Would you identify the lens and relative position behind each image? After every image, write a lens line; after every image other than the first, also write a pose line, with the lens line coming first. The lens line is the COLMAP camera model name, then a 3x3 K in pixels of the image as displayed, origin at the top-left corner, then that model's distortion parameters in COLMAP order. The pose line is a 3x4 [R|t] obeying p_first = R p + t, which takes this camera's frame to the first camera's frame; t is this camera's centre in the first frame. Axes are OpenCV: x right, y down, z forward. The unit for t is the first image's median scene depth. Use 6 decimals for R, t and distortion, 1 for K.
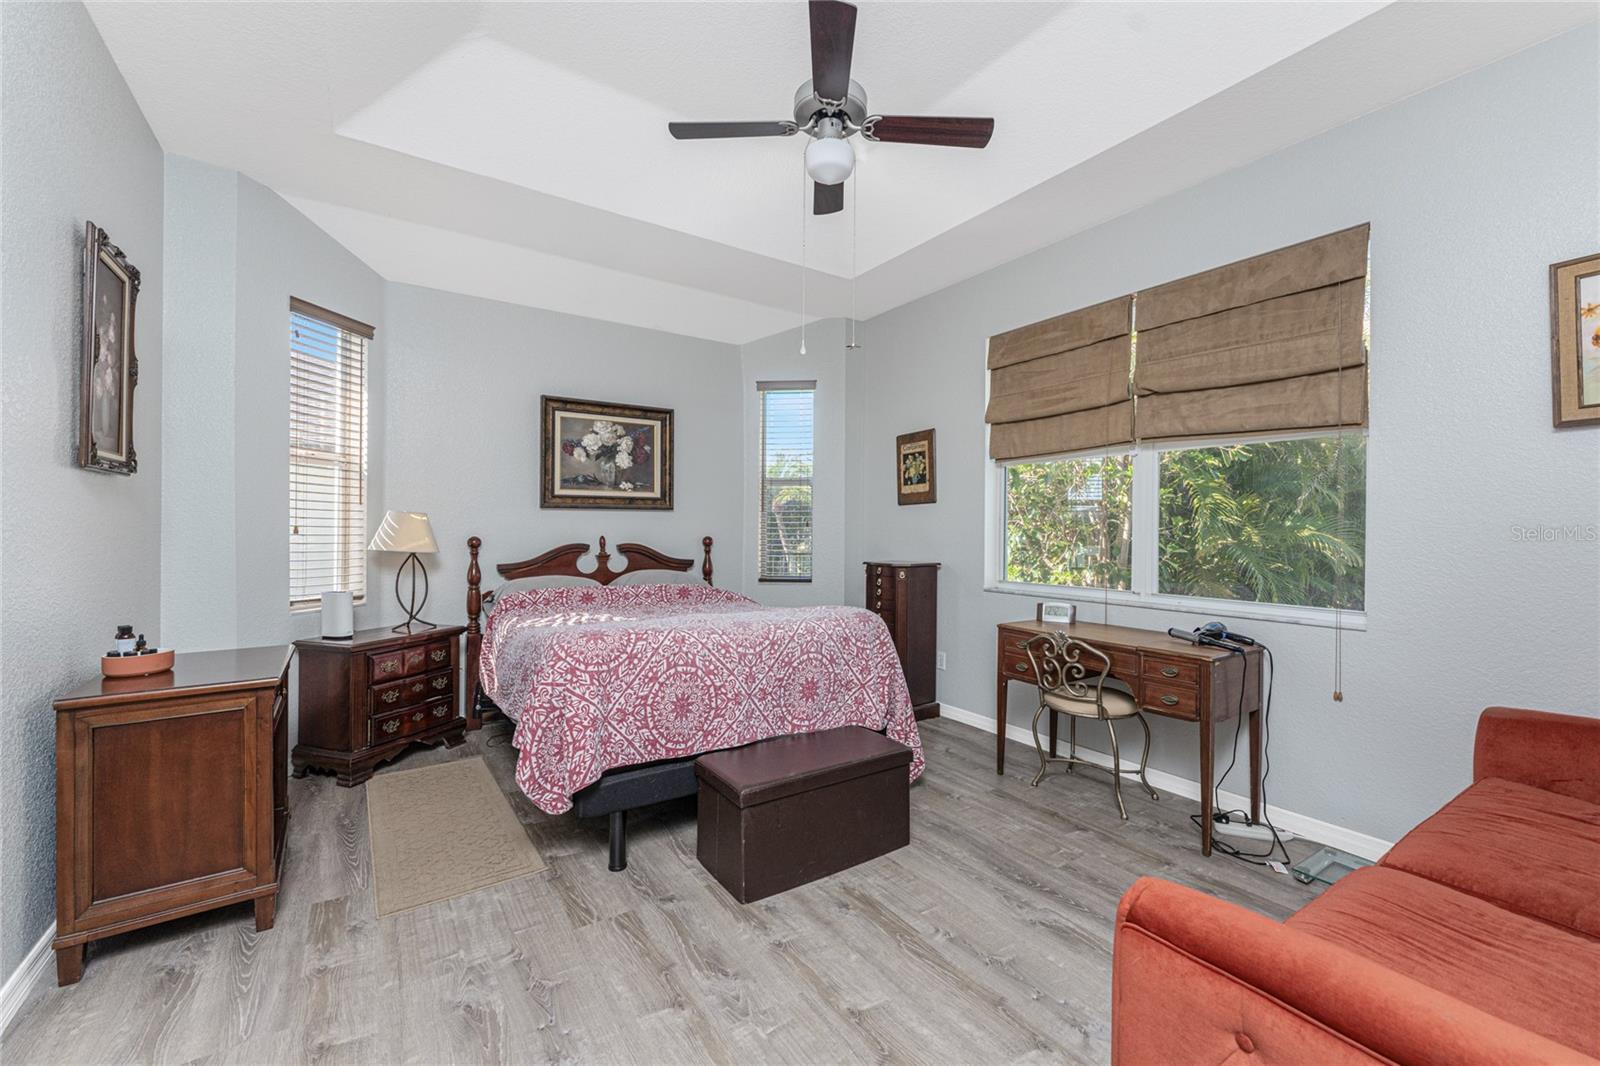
lens RADIAL K [[645.9, 0, 802.4], [0, 645.9, 529.8], [0, 0, 1]] dist [0.002014, 0.000161]
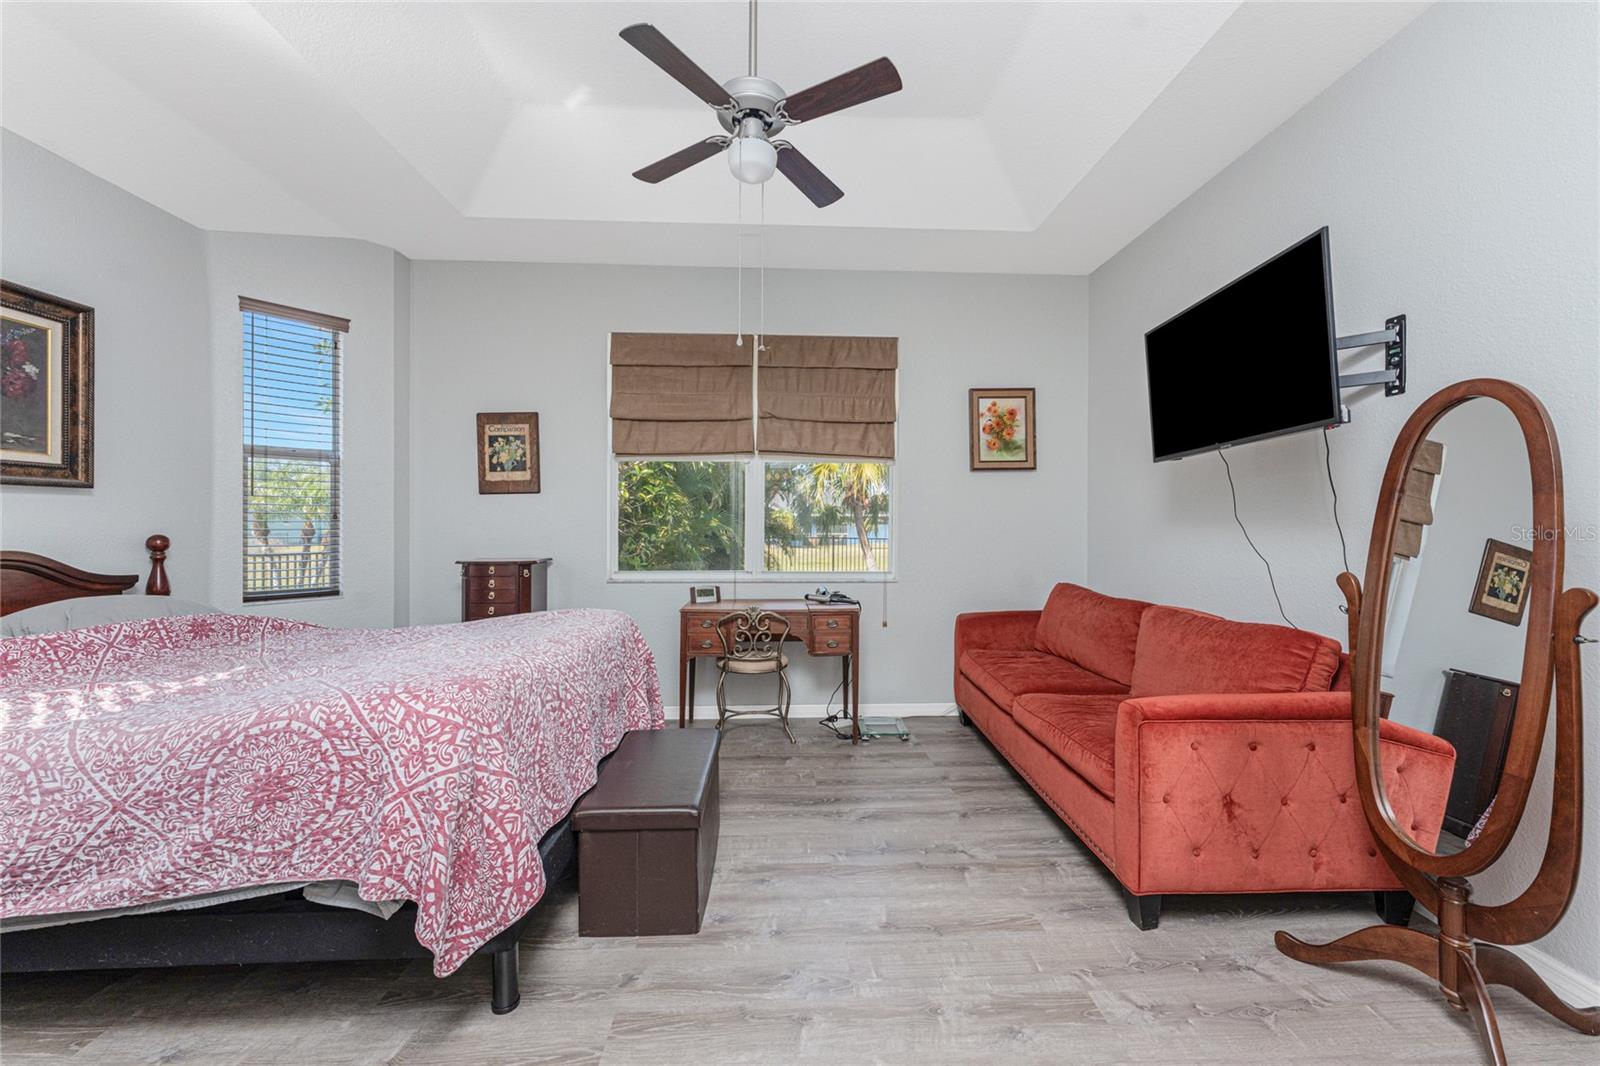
lens RADIAL K [[645.9, 0, 804.4], [0, 645.9, 526.8], [0, 0, 1]] dist [0.002014, 0.000161]
pose [[0.514312, -0.009115, 0.857555, -0.387271], [0.001514, 0.999952, 0.009720, -0.002064], [-0.857602, -0.003701, 0.514301, 0.195789]]
